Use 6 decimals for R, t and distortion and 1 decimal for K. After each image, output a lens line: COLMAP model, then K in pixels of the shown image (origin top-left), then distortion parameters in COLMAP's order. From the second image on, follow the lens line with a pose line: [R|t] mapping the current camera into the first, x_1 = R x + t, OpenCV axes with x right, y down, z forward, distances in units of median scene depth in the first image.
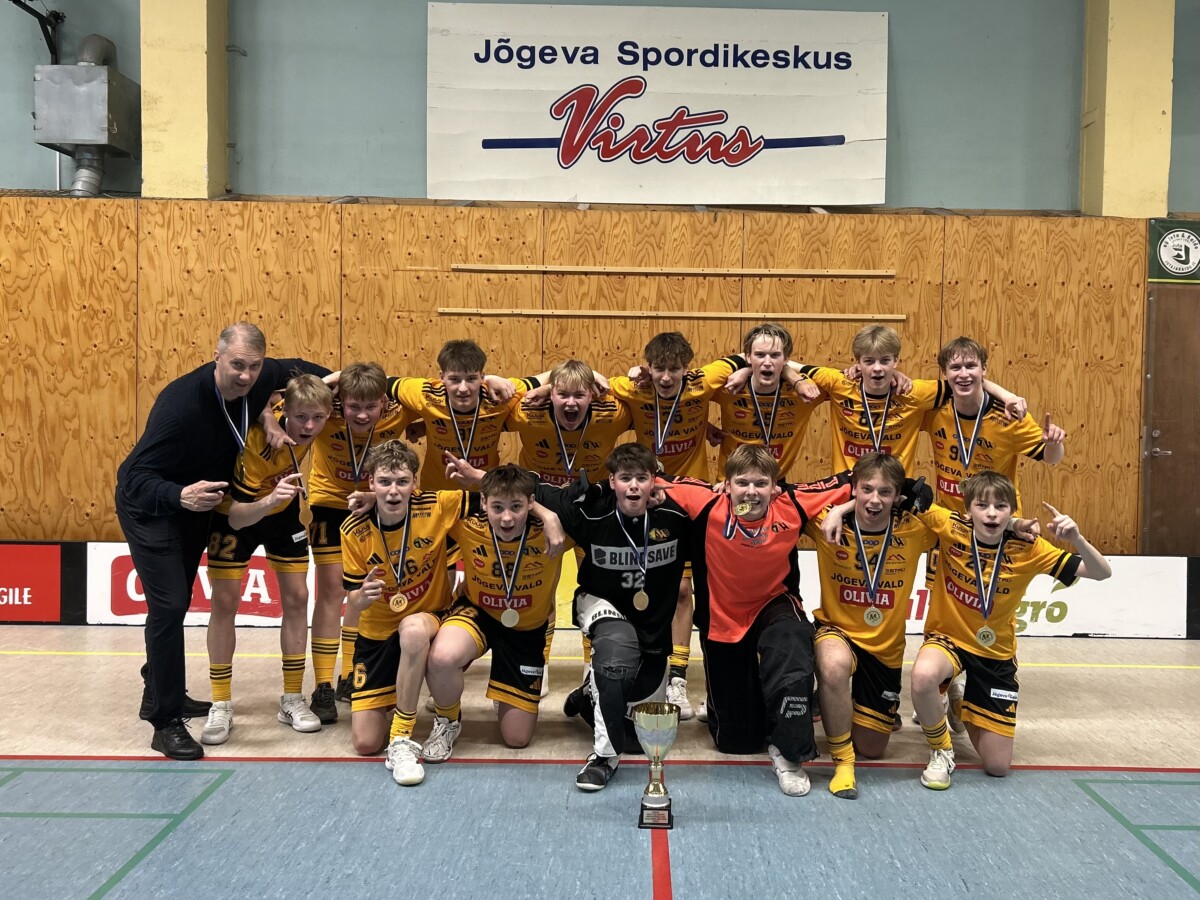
lens RADIAL K [[1161.9, 0, 644.9], [0, 1161.9, 432.2], [0, 0, 1]] dist [0.103610, -0.206714]
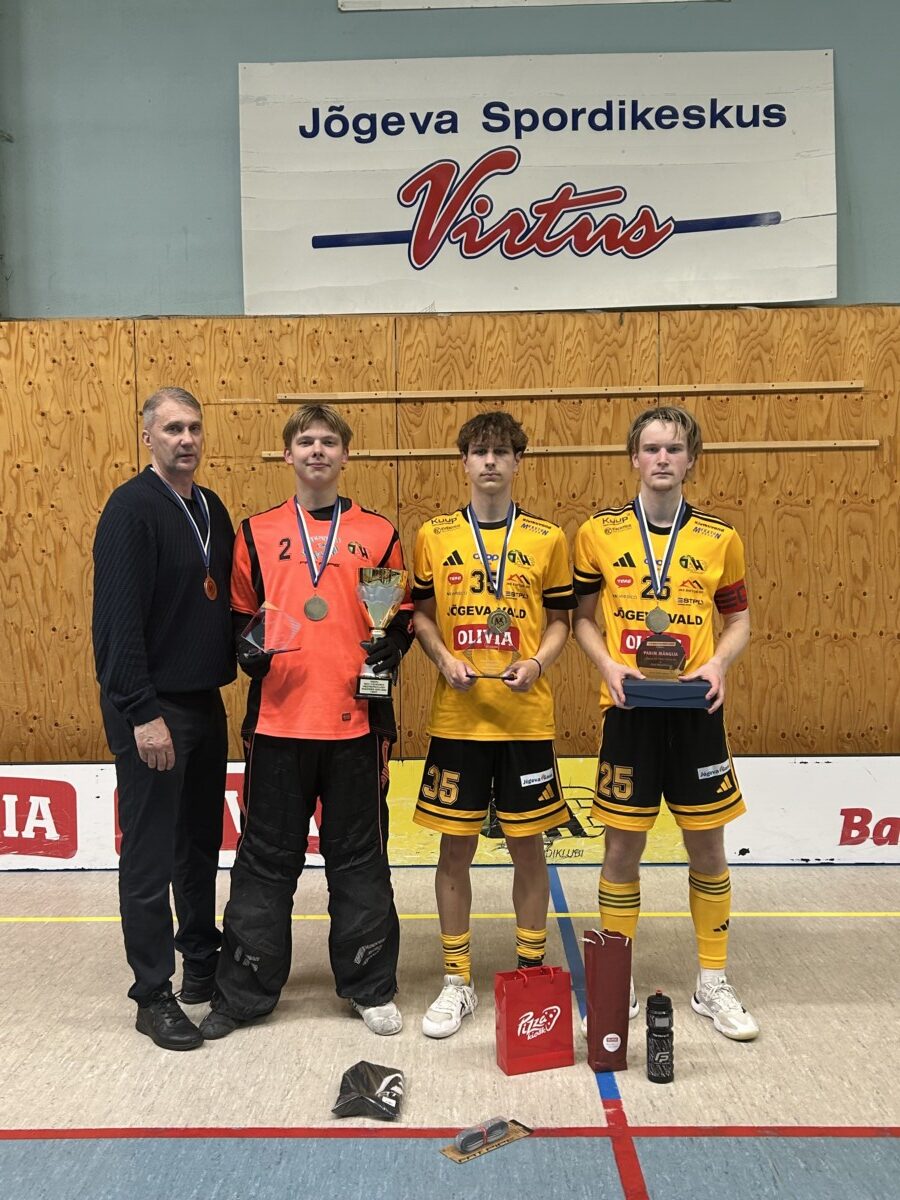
lens RADIAL K [[1161.2, 0, 432.2], [0, 1161.2, 618.2], [0, 0, 1]] dist [0.115134, -0.285563]
pose [[0.998901, -0.027083, -0.038254, -0.038319], [0.027724, 0.999482, 0.016332, -0.005767], [0.037791, -0.017375, 0.999135, 0.231053]]
